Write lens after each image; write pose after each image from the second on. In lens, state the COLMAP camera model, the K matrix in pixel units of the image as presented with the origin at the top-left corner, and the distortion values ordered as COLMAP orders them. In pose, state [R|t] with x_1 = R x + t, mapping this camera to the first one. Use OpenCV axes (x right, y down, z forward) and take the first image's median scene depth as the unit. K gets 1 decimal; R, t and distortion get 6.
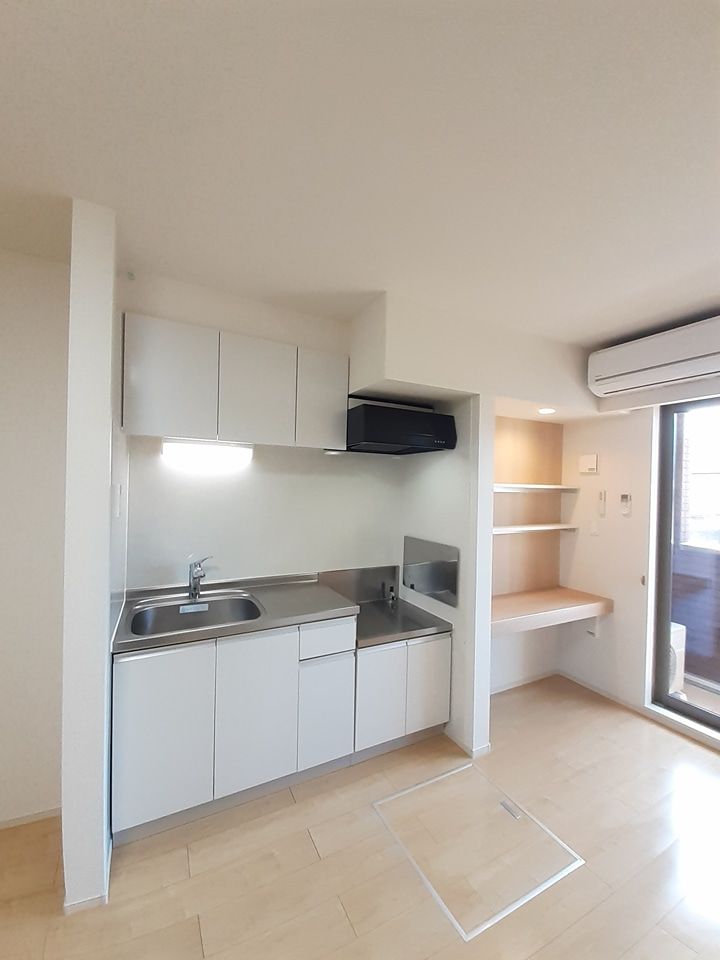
lens RADIAL K [[383.5, 0, 349.2], [0, 383.5, 485.2], [0, 0, 1]] dist [-0.003685, -0.000534]
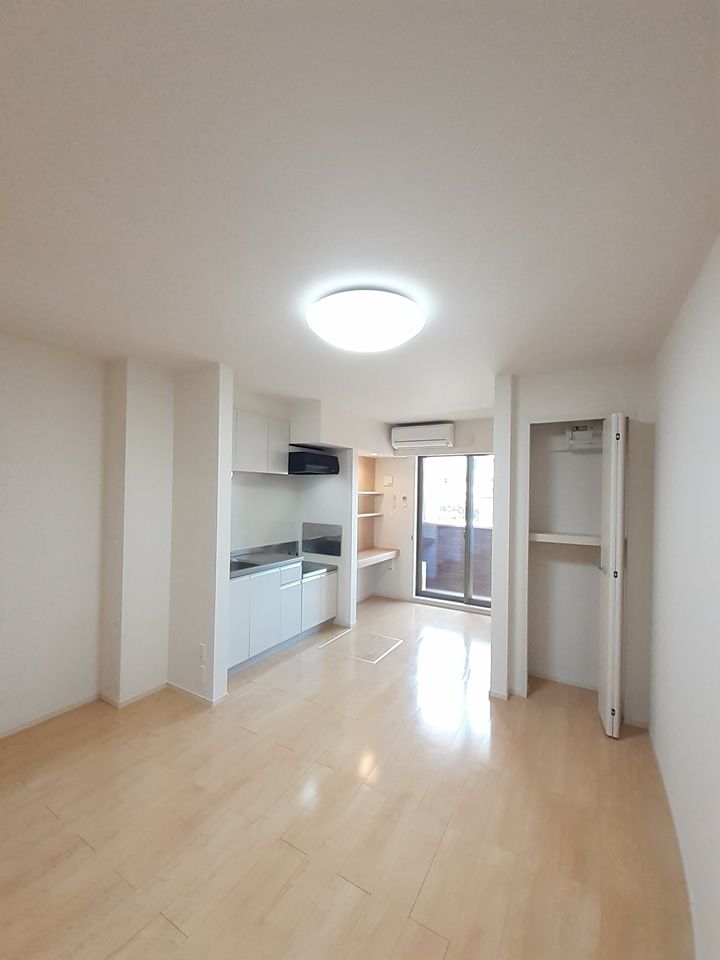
lens RADIAL K [[389.0, 0, 360.0], [0, 389.0, 480.0], [0, 0, 1]] dist [-0.000230, -0.000071]
pose [[0.838736, 0.009316, 0.544458, -0.630862], [0.000303, 0.999846, -0.017574, -0.028113], [-0.544538, 0.014905, 0.838604, -0.633700]]
